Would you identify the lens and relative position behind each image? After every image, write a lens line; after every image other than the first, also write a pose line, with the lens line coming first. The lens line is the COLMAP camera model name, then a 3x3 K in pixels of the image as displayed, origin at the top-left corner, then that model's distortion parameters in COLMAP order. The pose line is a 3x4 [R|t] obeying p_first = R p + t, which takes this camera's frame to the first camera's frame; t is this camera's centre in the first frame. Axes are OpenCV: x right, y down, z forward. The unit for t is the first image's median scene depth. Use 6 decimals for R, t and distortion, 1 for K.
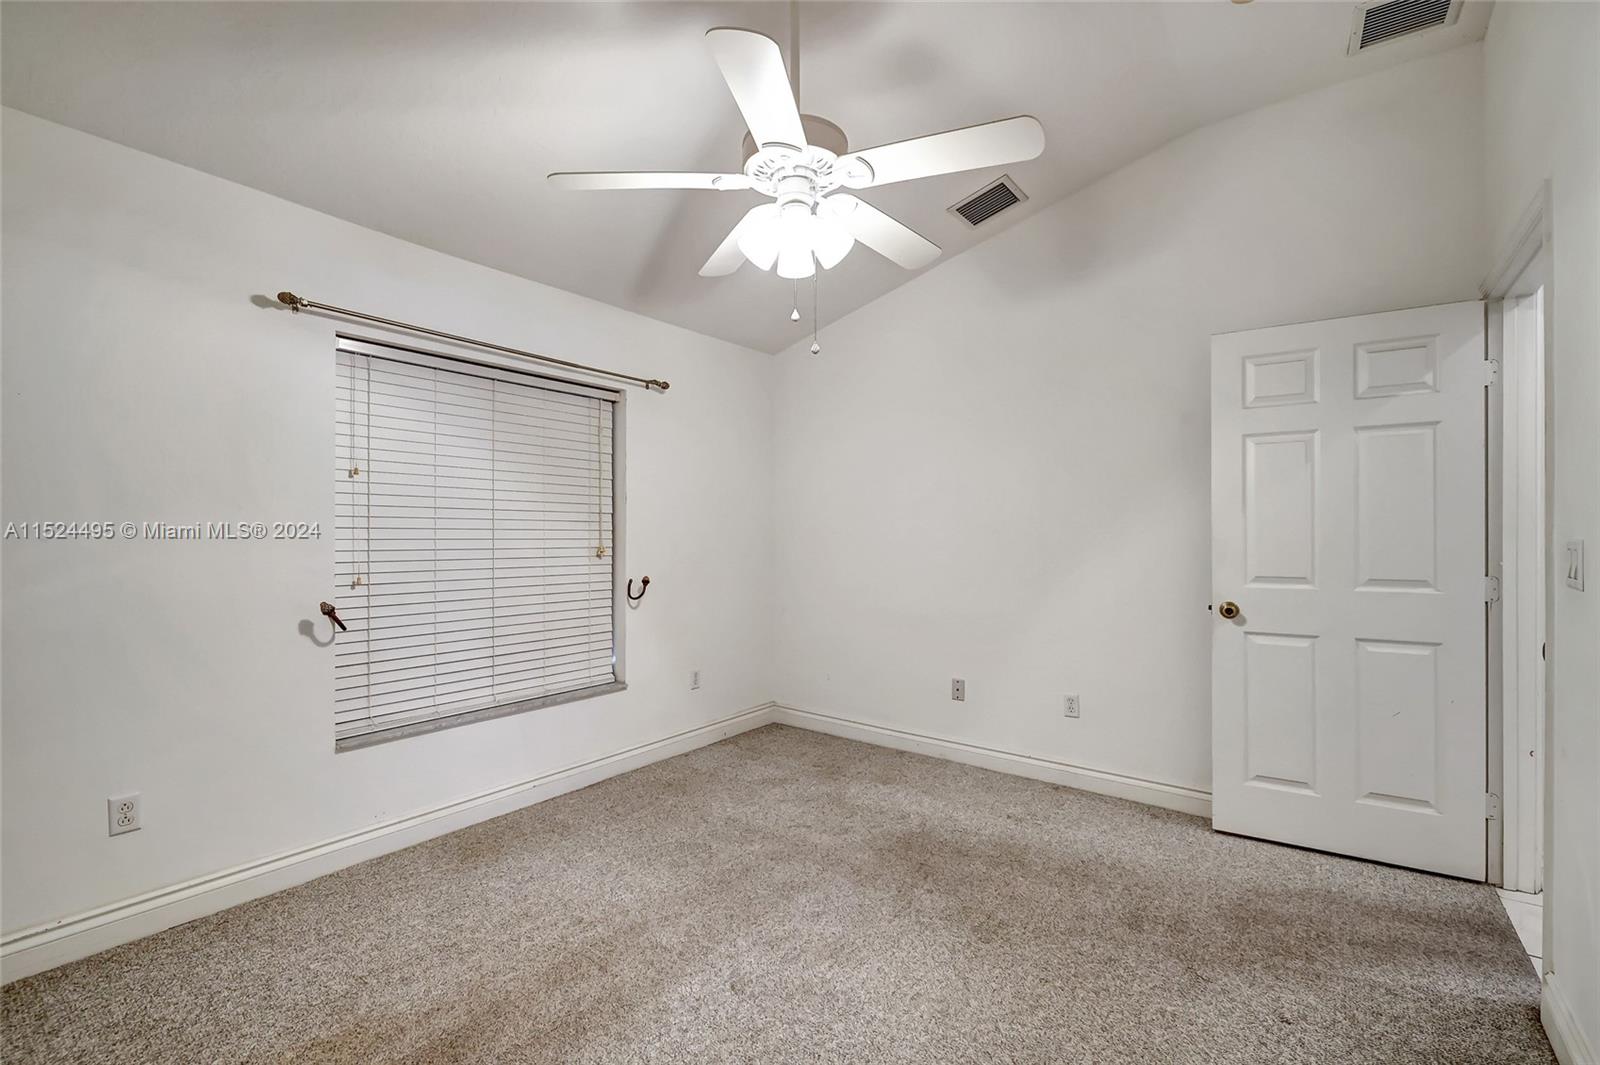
lens RADIAL K [[684.3, 0, 794.6], [0, 684.3, 542.5], [0, 0, 1]] dist [-0.000333, -0.000049]
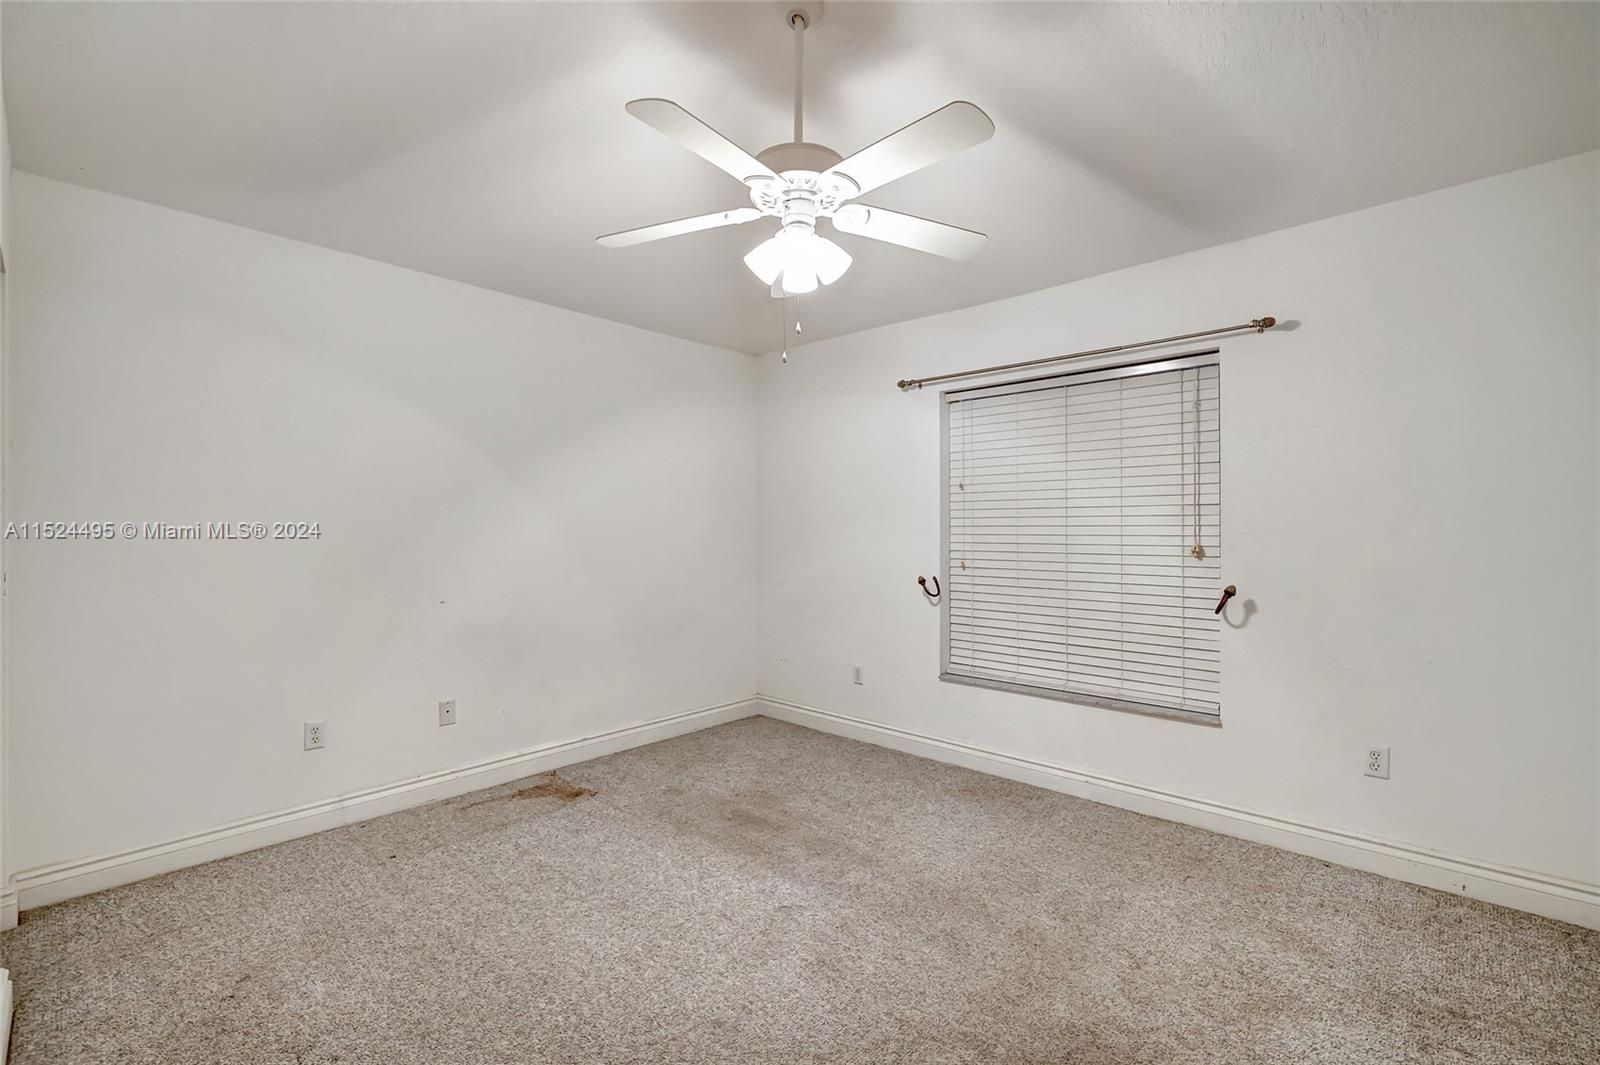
lens RADIAL K [[685.7, 0, 801.9], [0, 685.7, 531.9], [0, 0, 1]] dist [-0.003814, -0.000387]
pose [[-0.086236, 0.000627, -0.996275, 0.682313], [-0.010810, 0.999940, 0.001565, -0.006901], [0.996216, 0.010904, -0.086224, 0.695824]]
